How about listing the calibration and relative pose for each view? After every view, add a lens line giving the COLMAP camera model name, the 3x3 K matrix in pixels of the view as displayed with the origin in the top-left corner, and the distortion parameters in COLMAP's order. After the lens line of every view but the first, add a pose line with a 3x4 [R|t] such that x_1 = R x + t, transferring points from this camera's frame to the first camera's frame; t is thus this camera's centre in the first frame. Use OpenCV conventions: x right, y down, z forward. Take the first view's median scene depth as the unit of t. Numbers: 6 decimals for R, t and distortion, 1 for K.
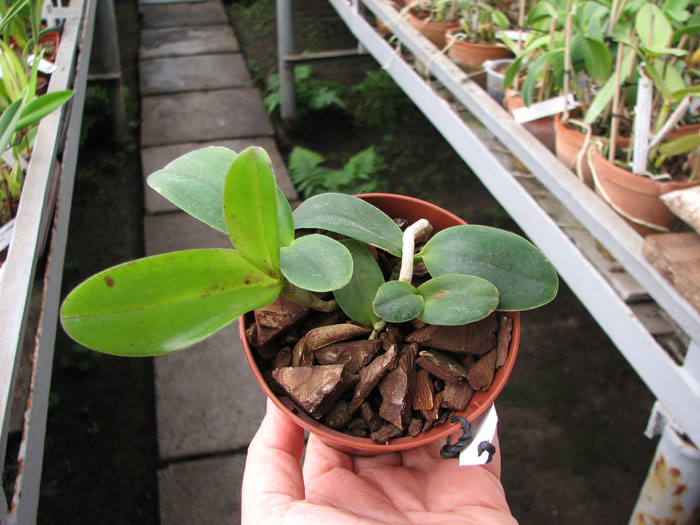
lens RADIAL K [[761.8, 0, 312.5], [0, 761.8, 276.8], [0, 0, 1]] dist [-0.207408, 0.290569]
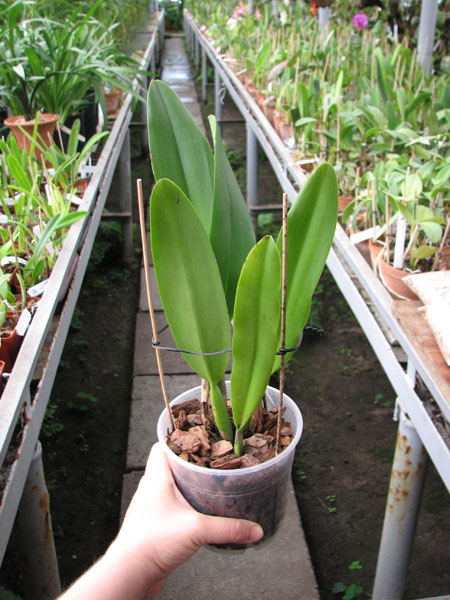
lens RADIAL K [[652.9, 0, 203.8], [0, 652.9, 284.5], [0, 0, 1]] dist [-0.207408, 0.290569]
pose [[0.987967, 0.053414, -0.145151, 0.132847], [-0.077754, 0.982788, -0.167577, 0.114335], [0.133702, 0.176846, 0.975115, -0.320648]]
